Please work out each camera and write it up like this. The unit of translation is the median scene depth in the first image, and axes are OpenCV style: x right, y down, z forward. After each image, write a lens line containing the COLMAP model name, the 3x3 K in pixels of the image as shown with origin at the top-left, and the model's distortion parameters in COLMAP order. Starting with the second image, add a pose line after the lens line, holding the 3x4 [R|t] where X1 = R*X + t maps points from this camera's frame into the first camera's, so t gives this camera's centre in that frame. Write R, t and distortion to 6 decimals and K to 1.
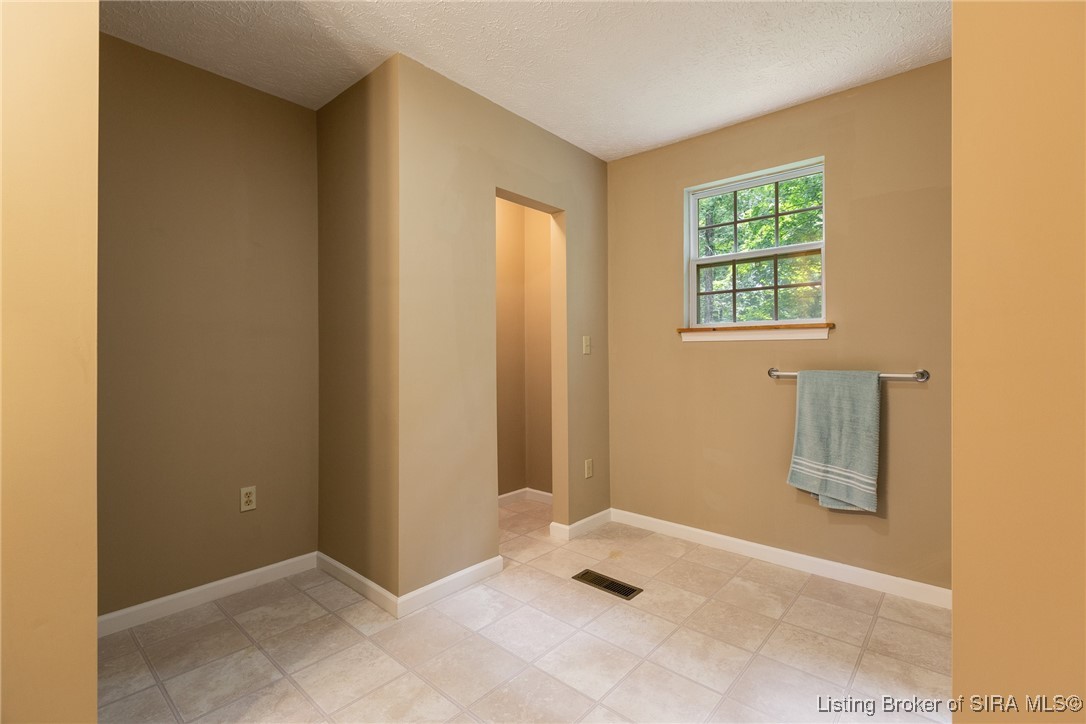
lens RADIAL K [[493.8, 0, 552.3], [0, 493.8, 354.4], [0, 0, 1]] dist [0.008405, -0.000128]
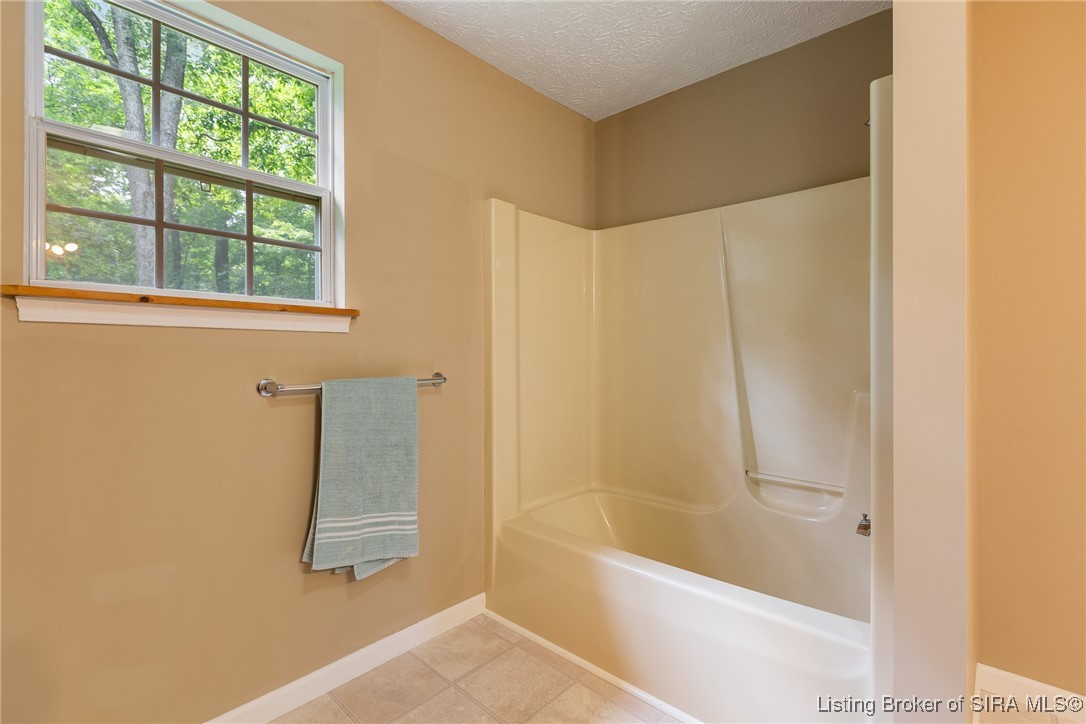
lens RADIAL K [[493.8, 0, 552.3], [0, 493.8, 354.4], [0, 0, 1]] dist [0.008405, -0.000128]
pose [[0.045717, -0.001378, 0.998953, -0.113973], [0.000732, 0.999999, 0.001346, -0.001275], [-0.998954, 0.000670, 0.045718, 0.688891]]
